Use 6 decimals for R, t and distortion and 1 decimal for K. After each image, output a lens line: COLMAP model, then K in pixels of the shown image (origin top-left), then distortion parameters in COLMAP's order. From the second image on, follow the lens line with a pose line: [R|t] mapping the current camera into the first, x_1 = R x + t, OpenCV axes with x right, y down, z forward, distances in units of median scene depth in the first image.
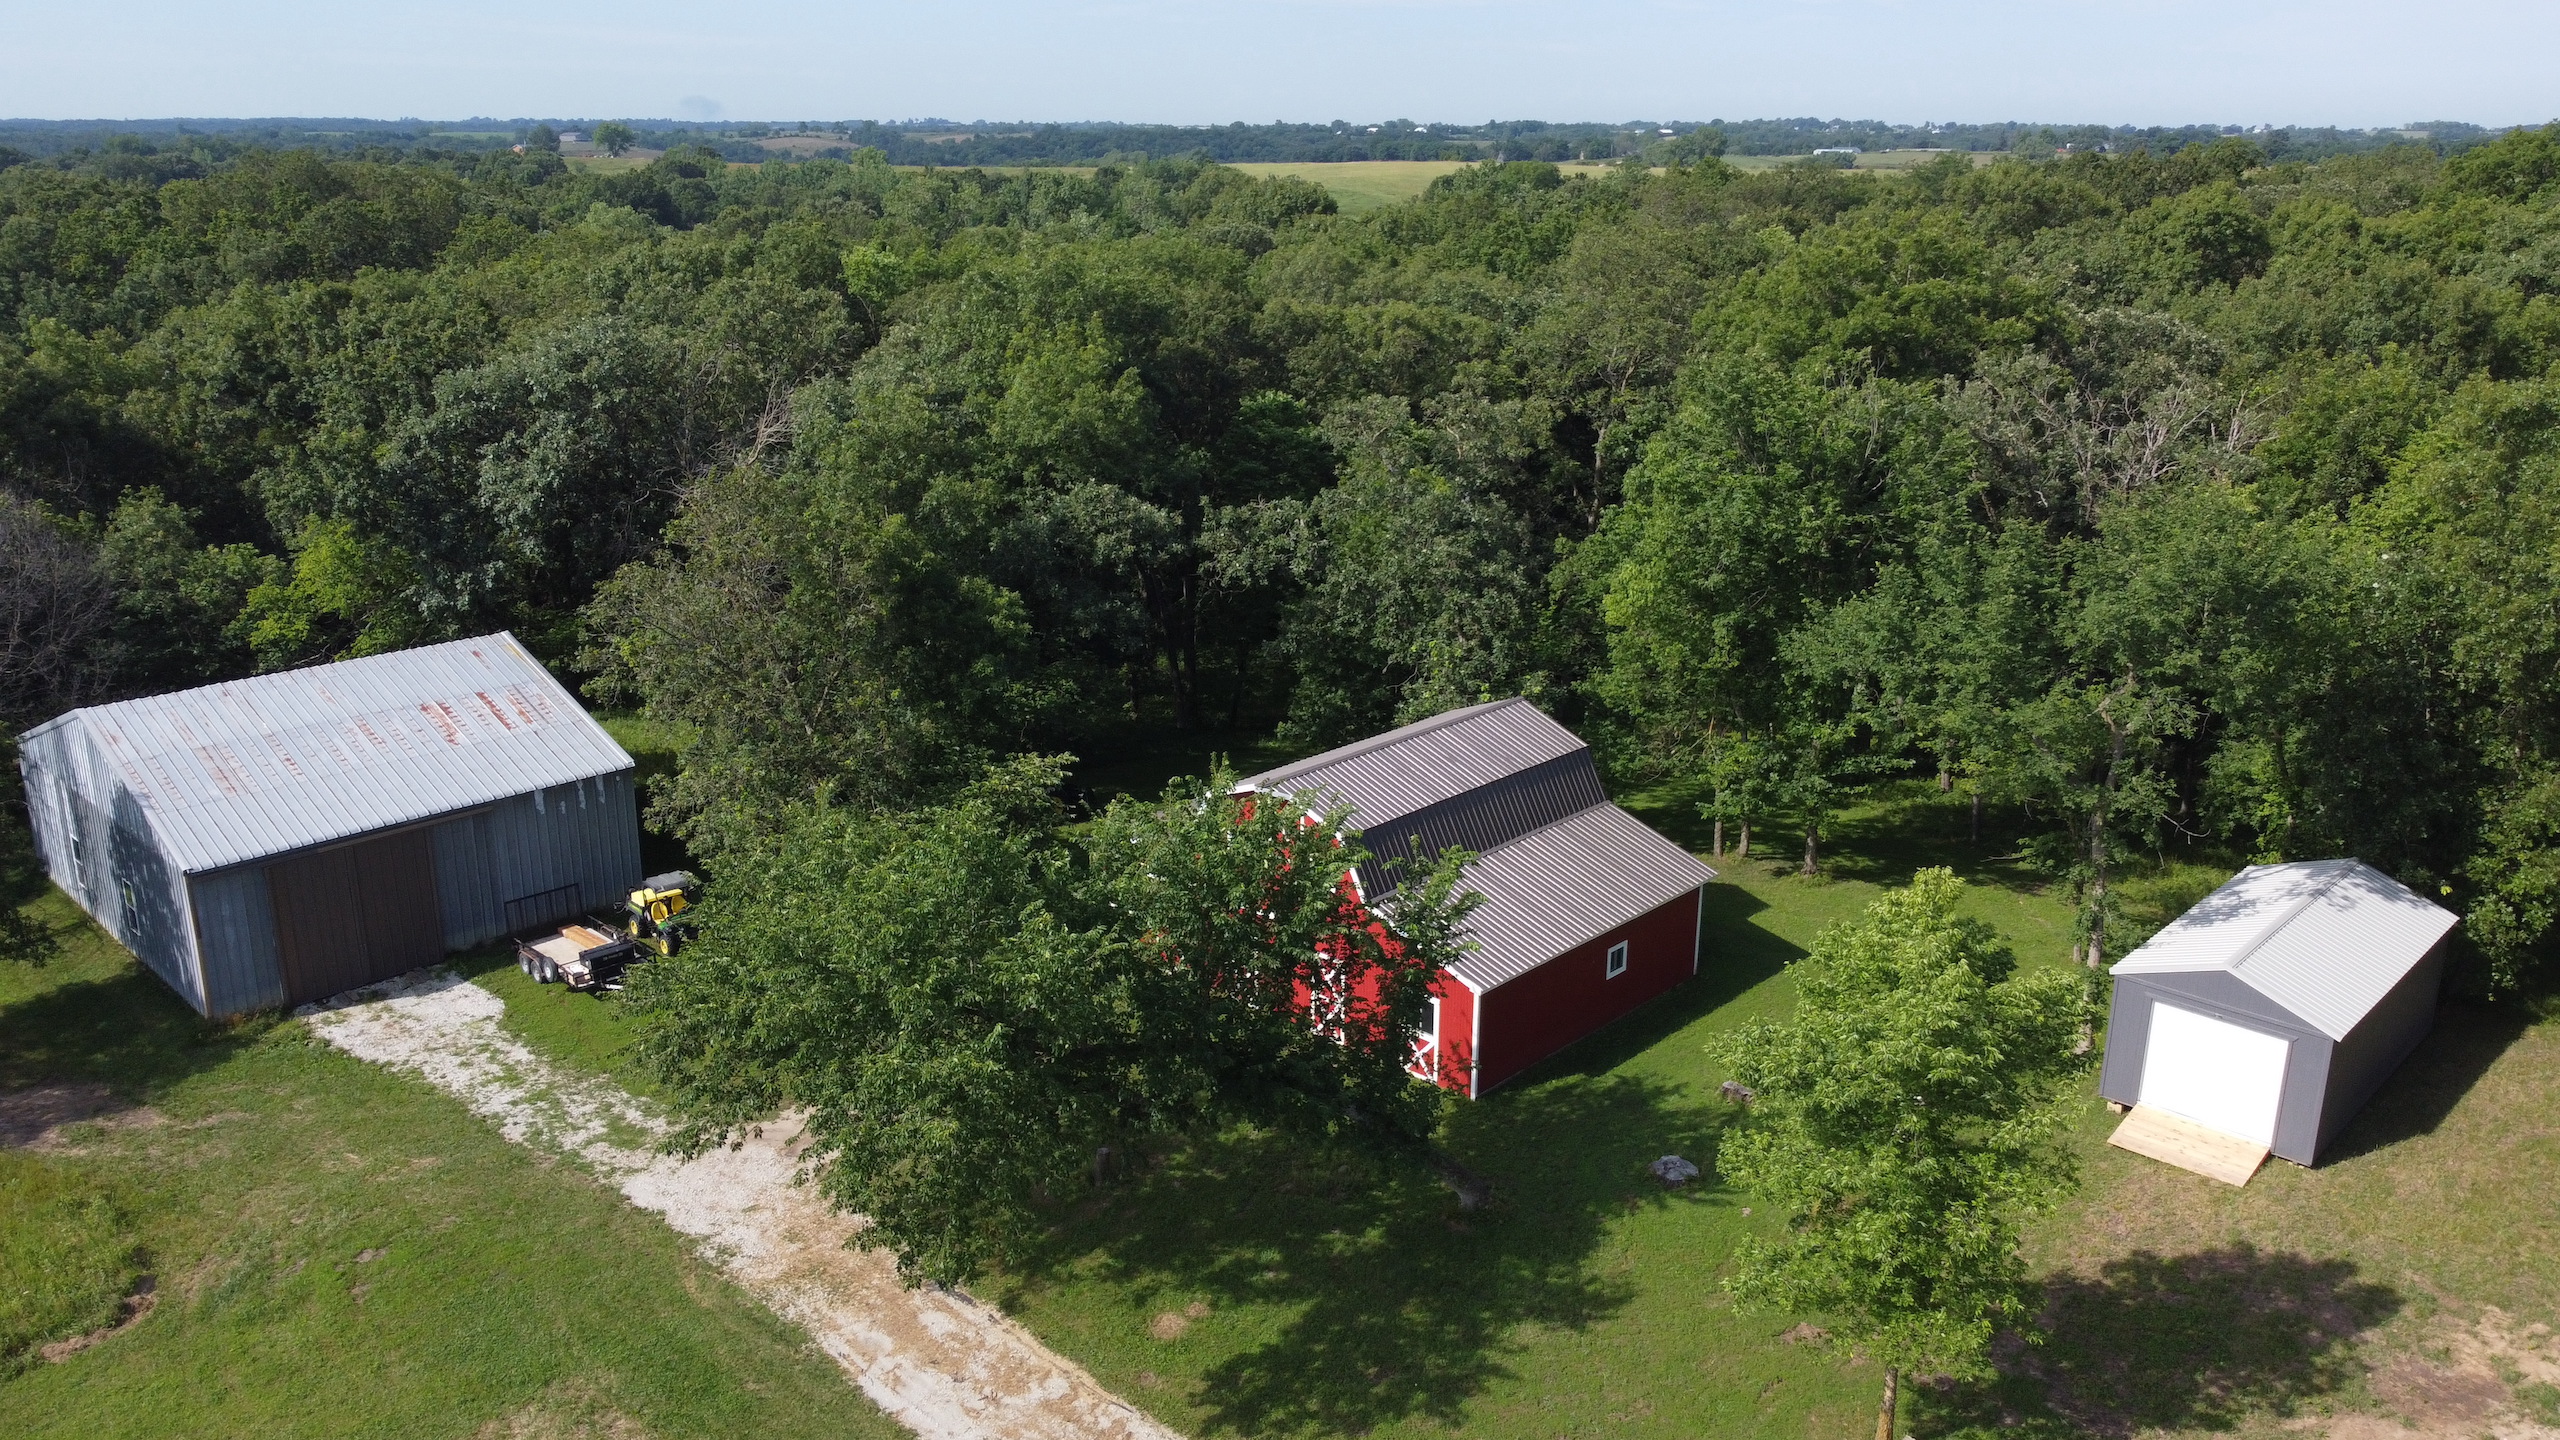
lens RADIAL K [[1932.8, 0, 1287.8], [0, 1932.8, 683.6], [0, 0, 1]] dist [0.001437, -0.030672]
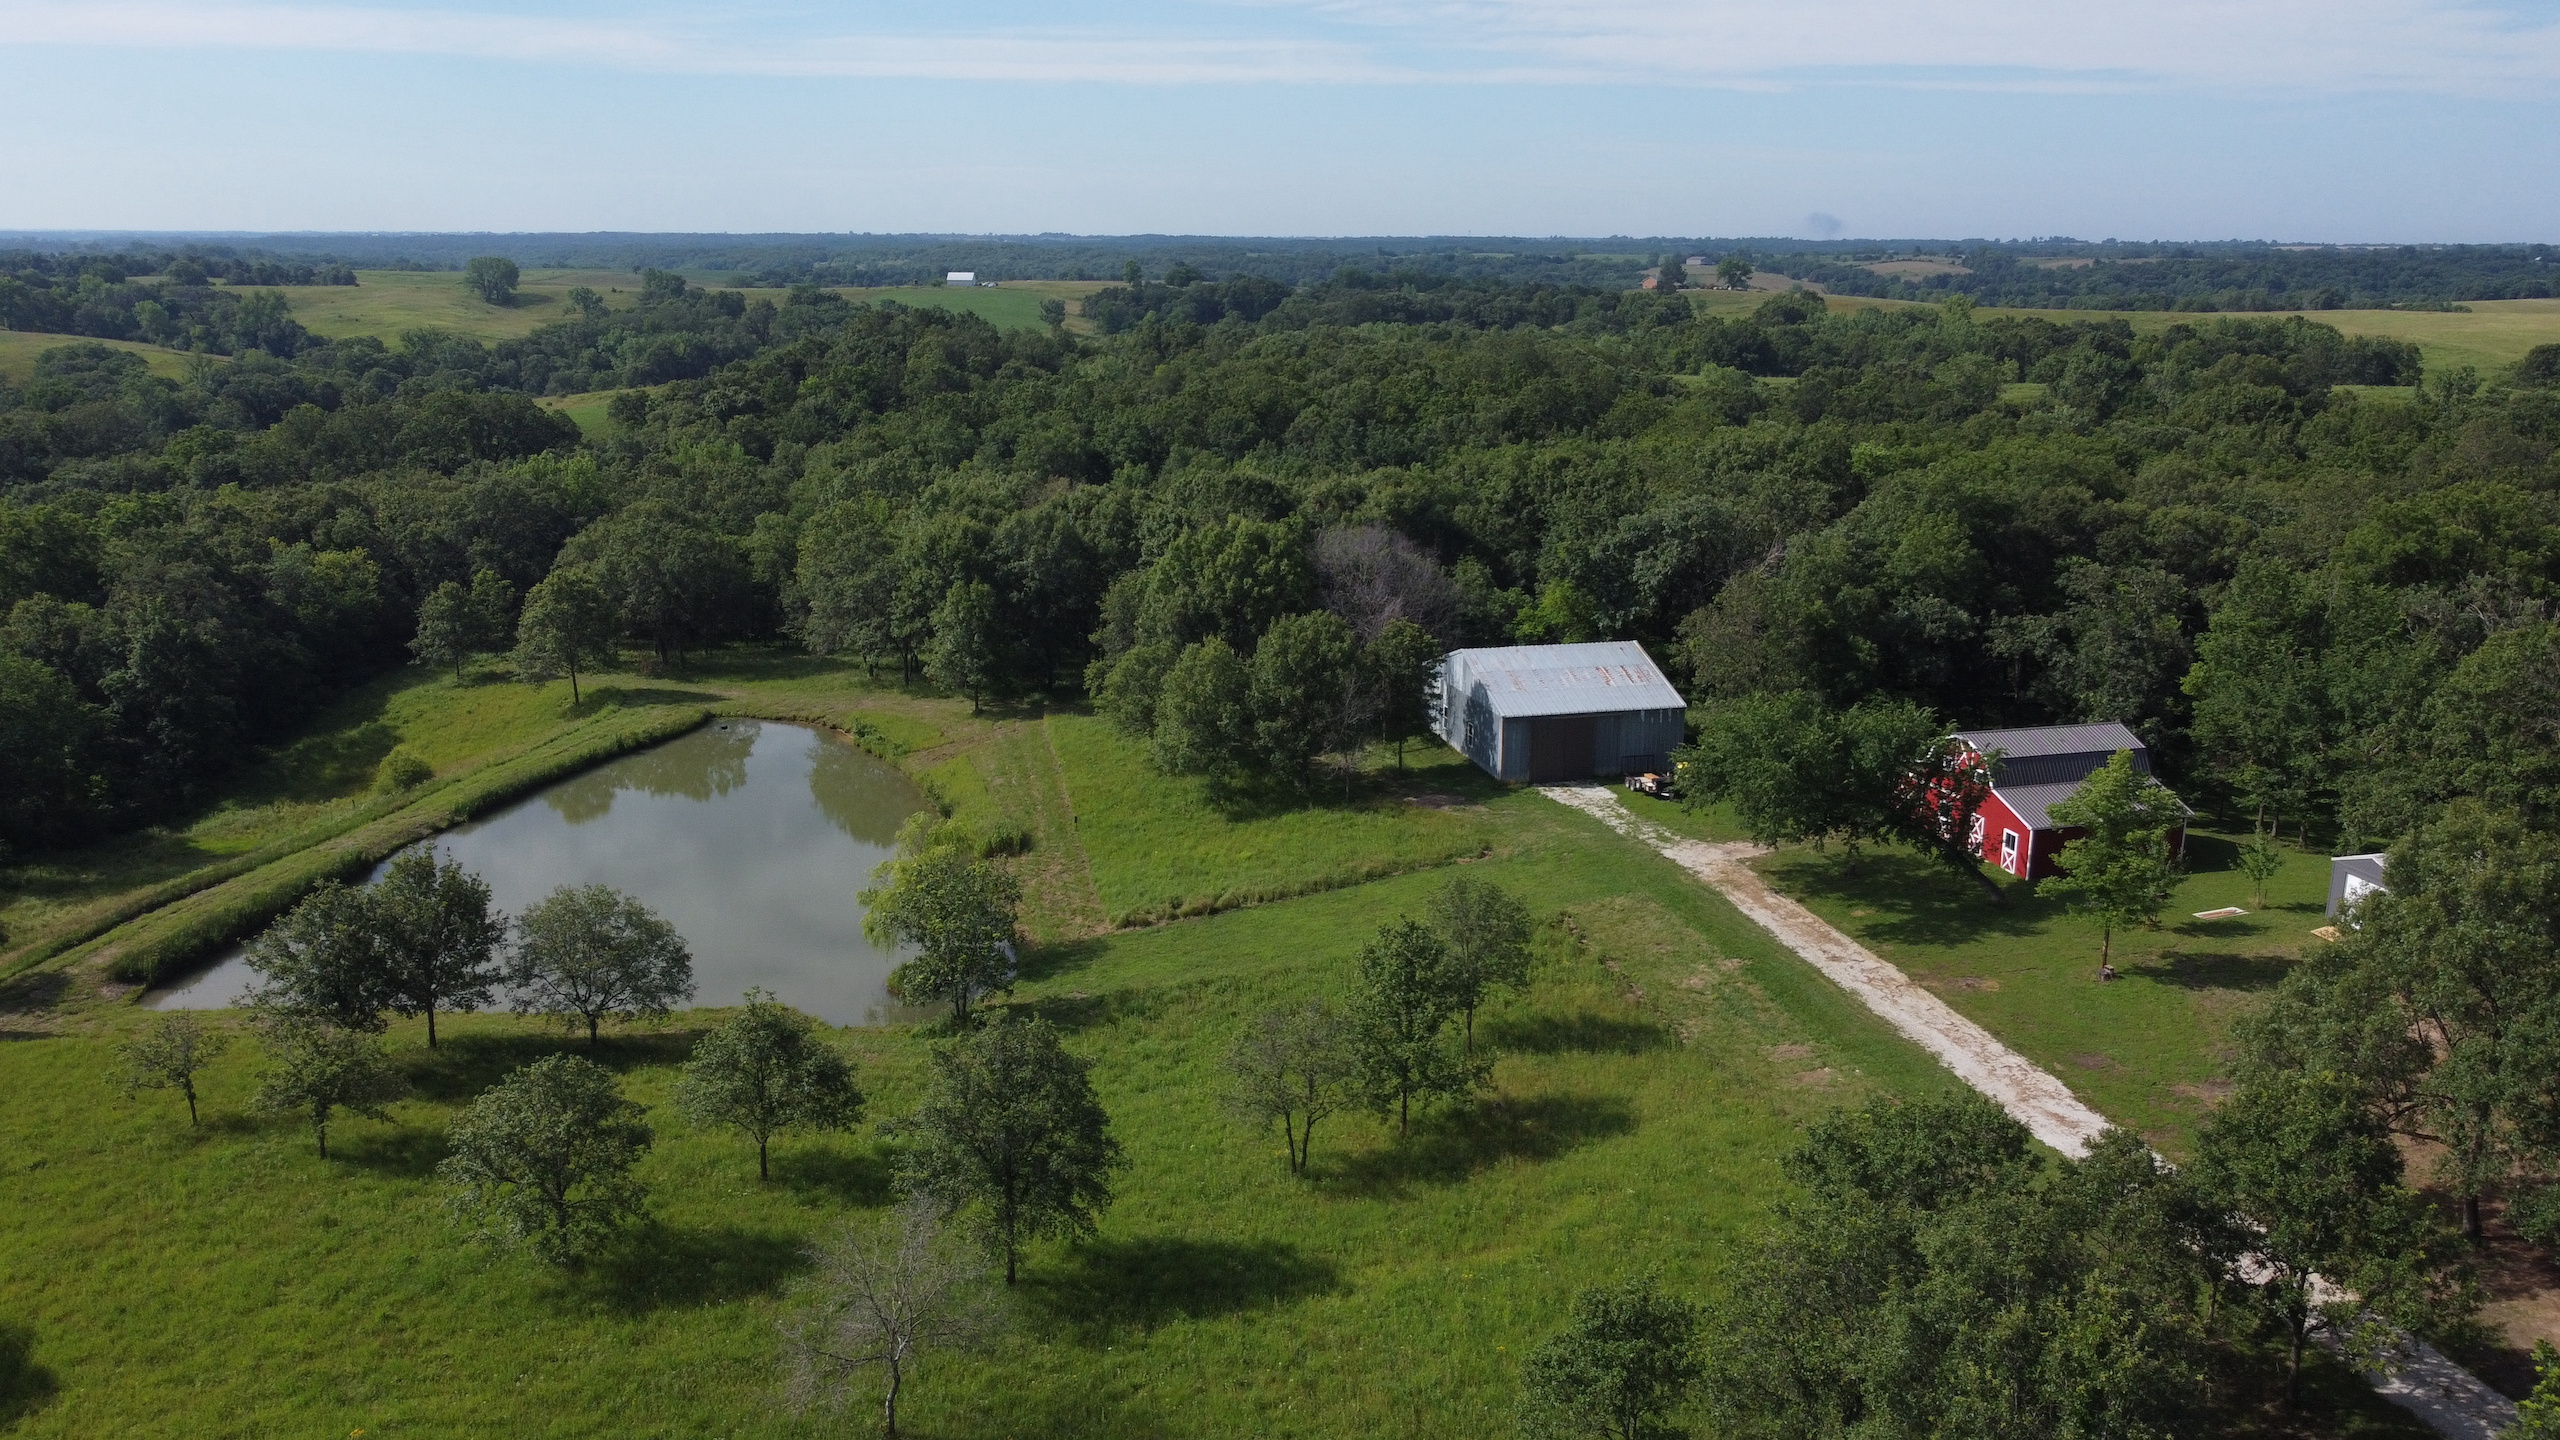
lens RADIAL K [[1936.9, 0, 1276.9], [0, 1936.9, 654.6], [0, 0, 1]] dist [0.001215, -0.011357]
pose [[0.851494, 0.109636, -0.512774, 0.382273], [-0.145570, 0.988884, -0.030294, 0.121486], [0.503753, 0.100440, 0.857989, -1.112592]]
